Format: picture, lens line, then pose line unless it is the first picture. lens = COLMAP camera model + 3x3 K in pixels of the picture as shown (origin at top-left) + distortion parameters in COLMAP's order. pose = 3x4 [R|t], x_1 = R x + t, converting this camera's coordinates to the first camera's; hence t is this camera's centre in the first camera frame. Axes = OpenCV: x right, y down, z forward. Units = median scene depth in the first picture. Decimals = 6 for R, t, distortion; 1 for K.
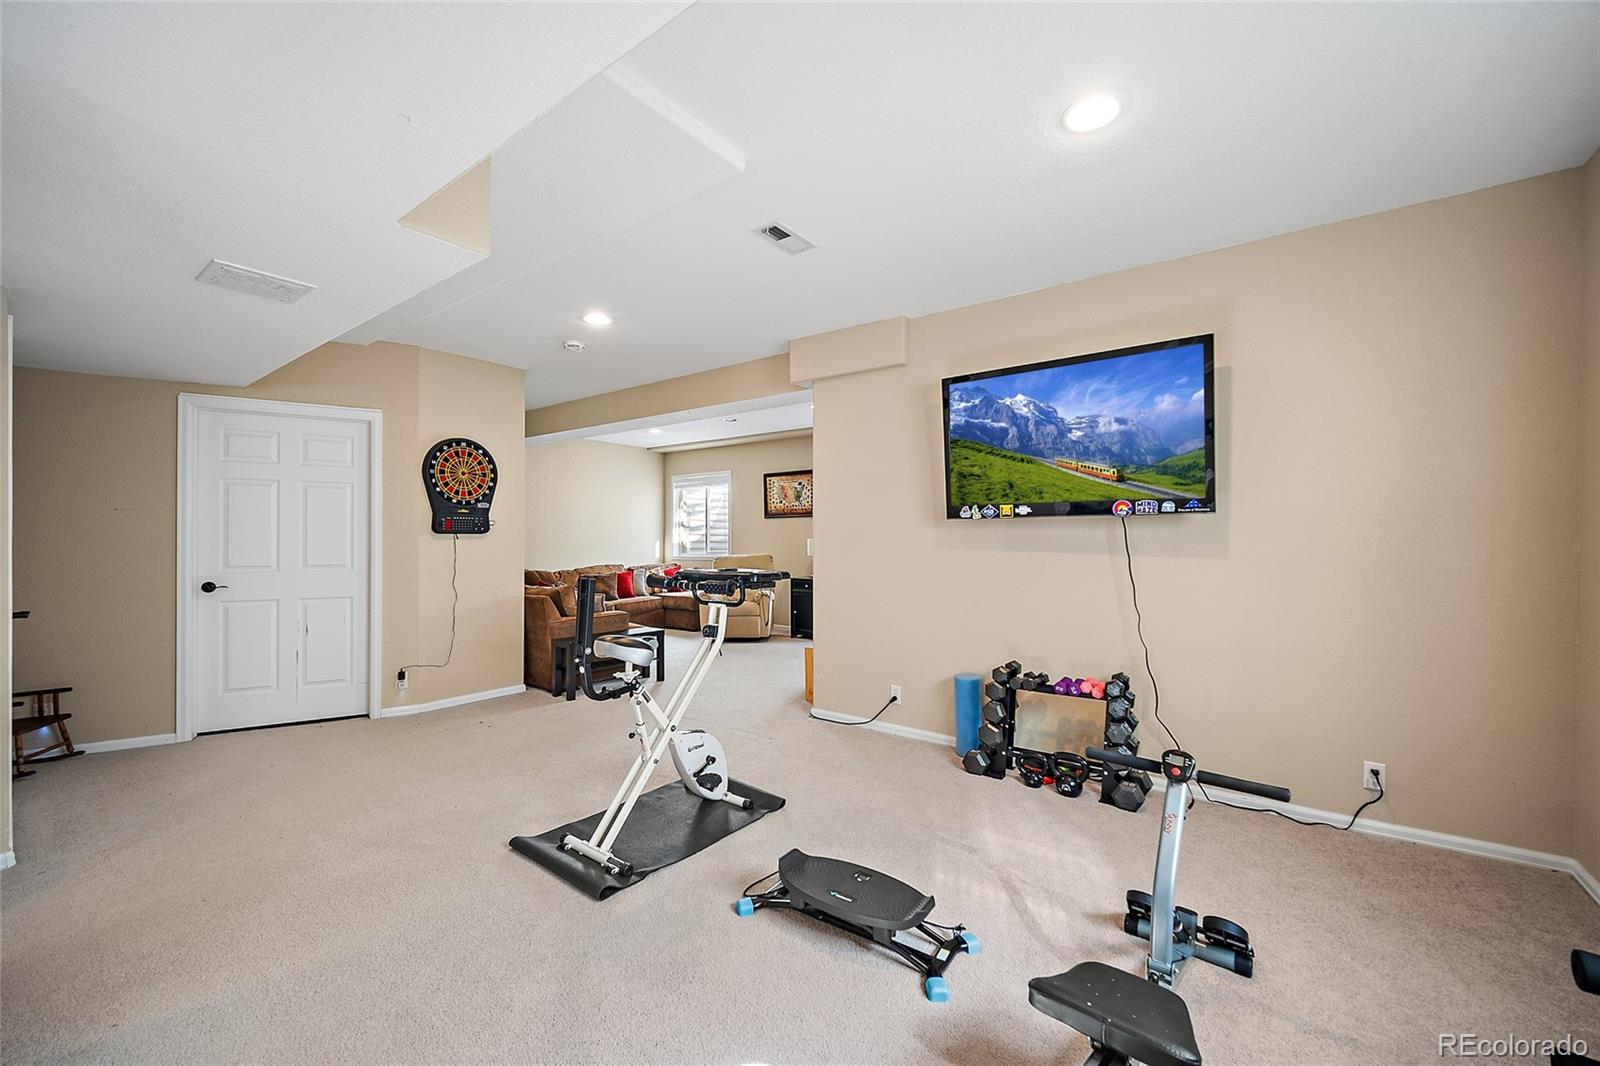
lens RADIAL K [[600.8, 0, 917.5], [0, 600.8, 530.5], [0, 0, 1]] dist [-0.017262, 0.000303]
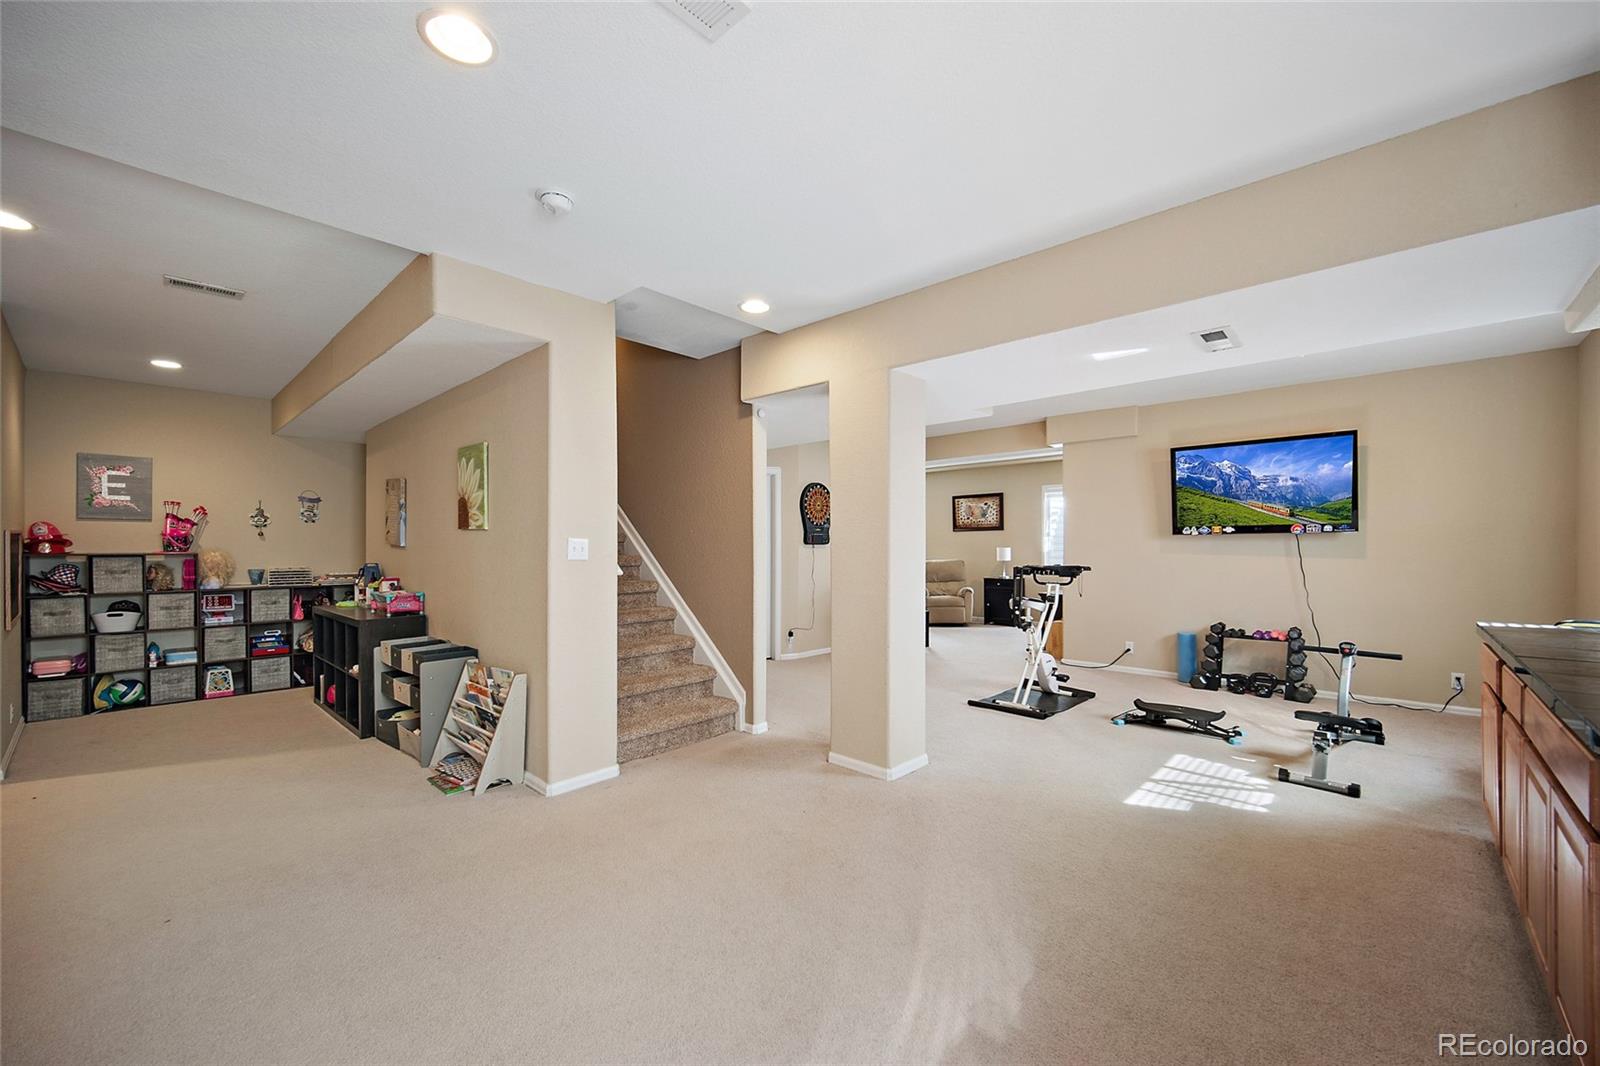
lens RADIAL K [[624.1, 0, 892.7], [0, 624.1, 540.5], [0, 0, 1]] dist [-0.002975, -0.000669]
pose [[0.989413, -0.000731, -0.145125, -0.332193], [0.001296, 0.999992, 0.003797, -0.010376], [0.145121, -0.003945, 0.989406, -0.568681]]
